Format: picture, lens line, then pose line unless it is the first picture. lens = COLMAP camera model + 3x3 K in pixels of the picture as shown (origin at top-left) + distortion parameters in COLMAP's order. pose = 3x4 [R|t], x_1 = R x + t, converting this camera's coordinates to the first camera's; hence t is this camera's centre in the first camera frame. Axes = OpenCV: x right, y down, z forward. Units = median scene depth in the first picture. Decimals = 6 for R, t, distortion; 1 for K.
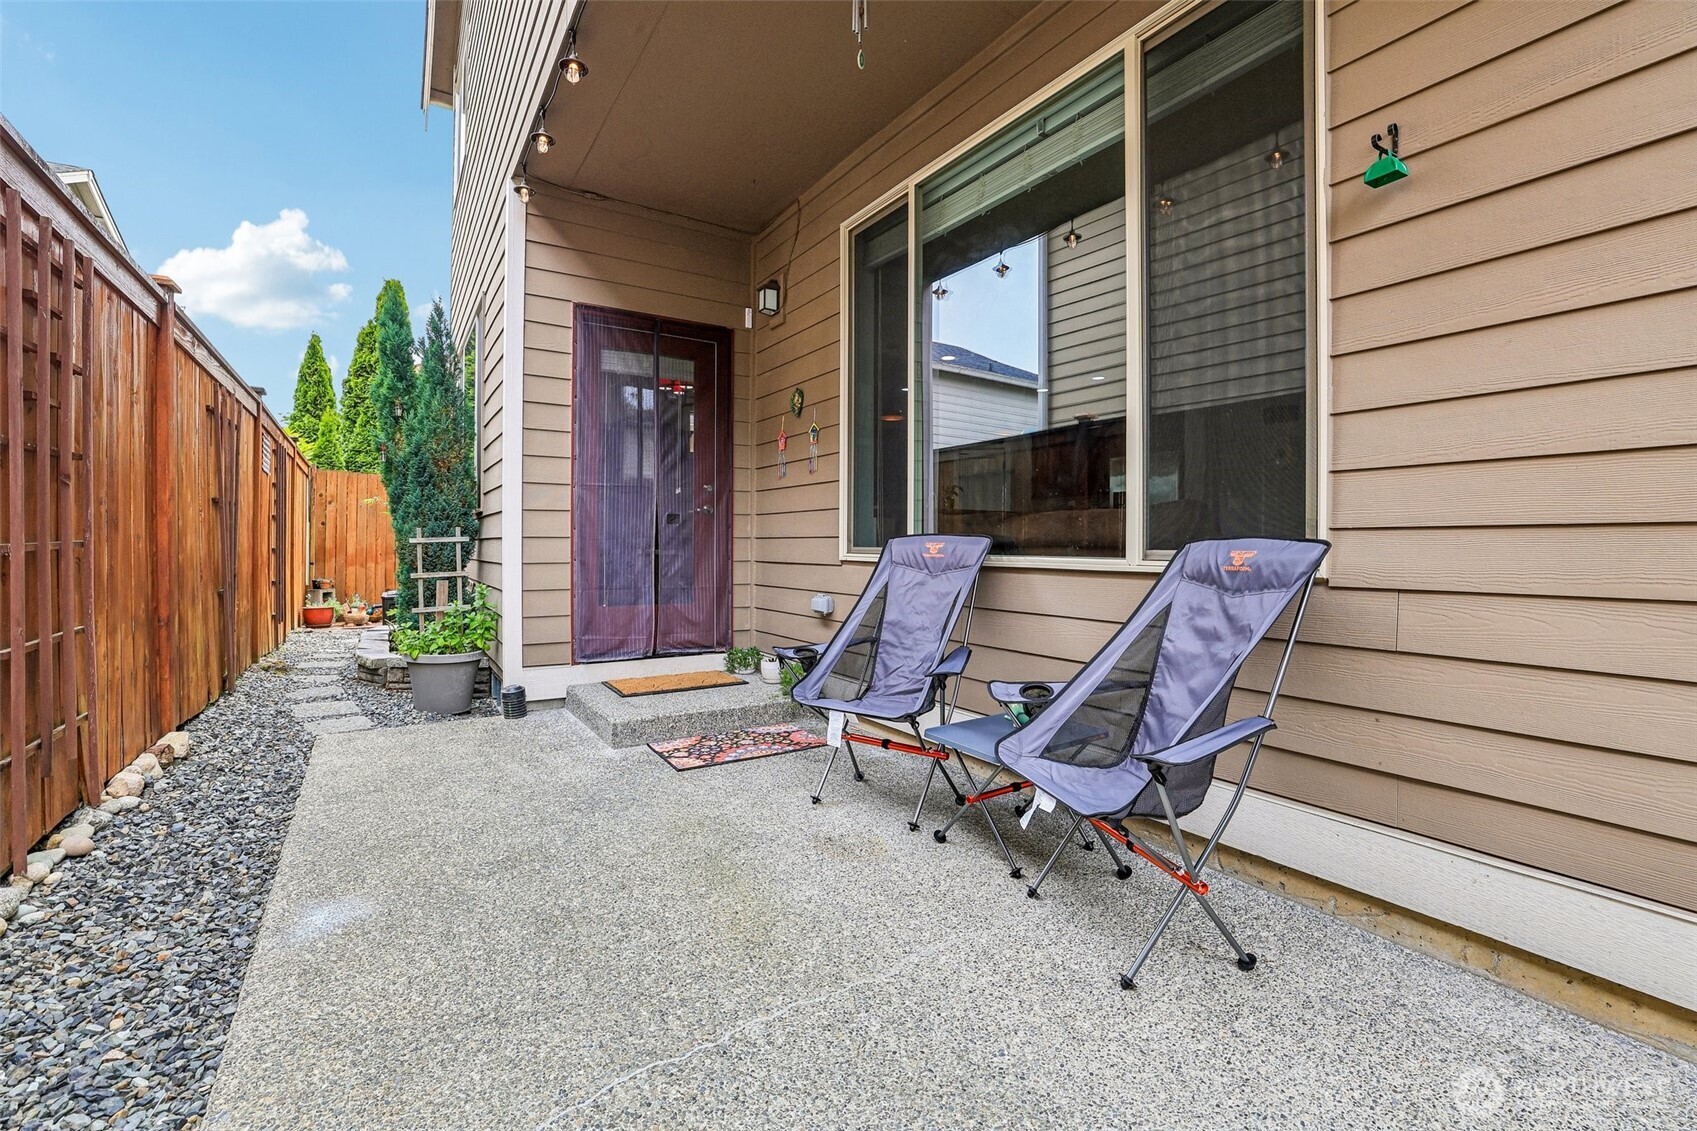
lens RADIAL K [[743.8, 0, 849.7], [0, 743.8, 548.0], [0, 0, 1]] dist [-0.026170, 0.000767]
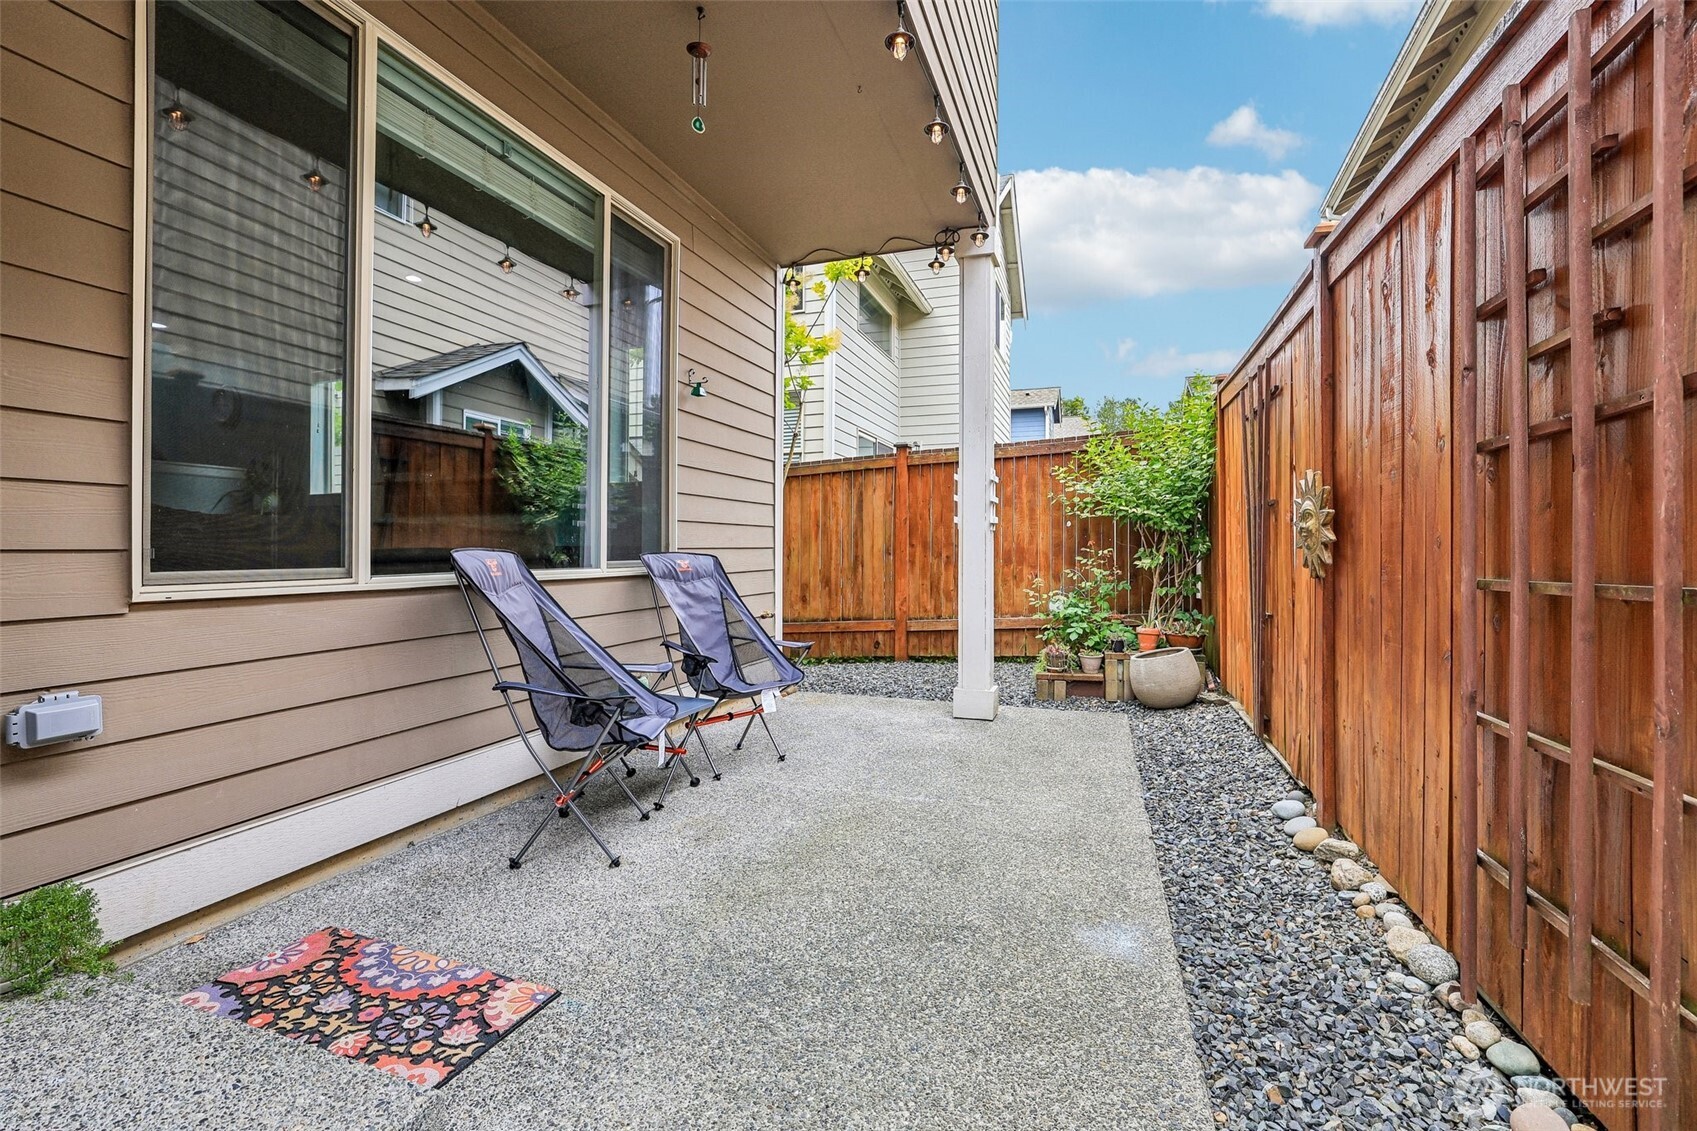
lens RADIAL K [[743.8, 0, 849.7], [0, 743.8, 548.0], [0, 0, 1]] dist [-0.026170, 0.000767]
pose [[-0.623064, -0.008054, 0.782129, -1.019107], [-0.004385, 0.999967, 0.006804, -0.033755], [-0.782159, 0.000810, -0.623079, 1.535303]]
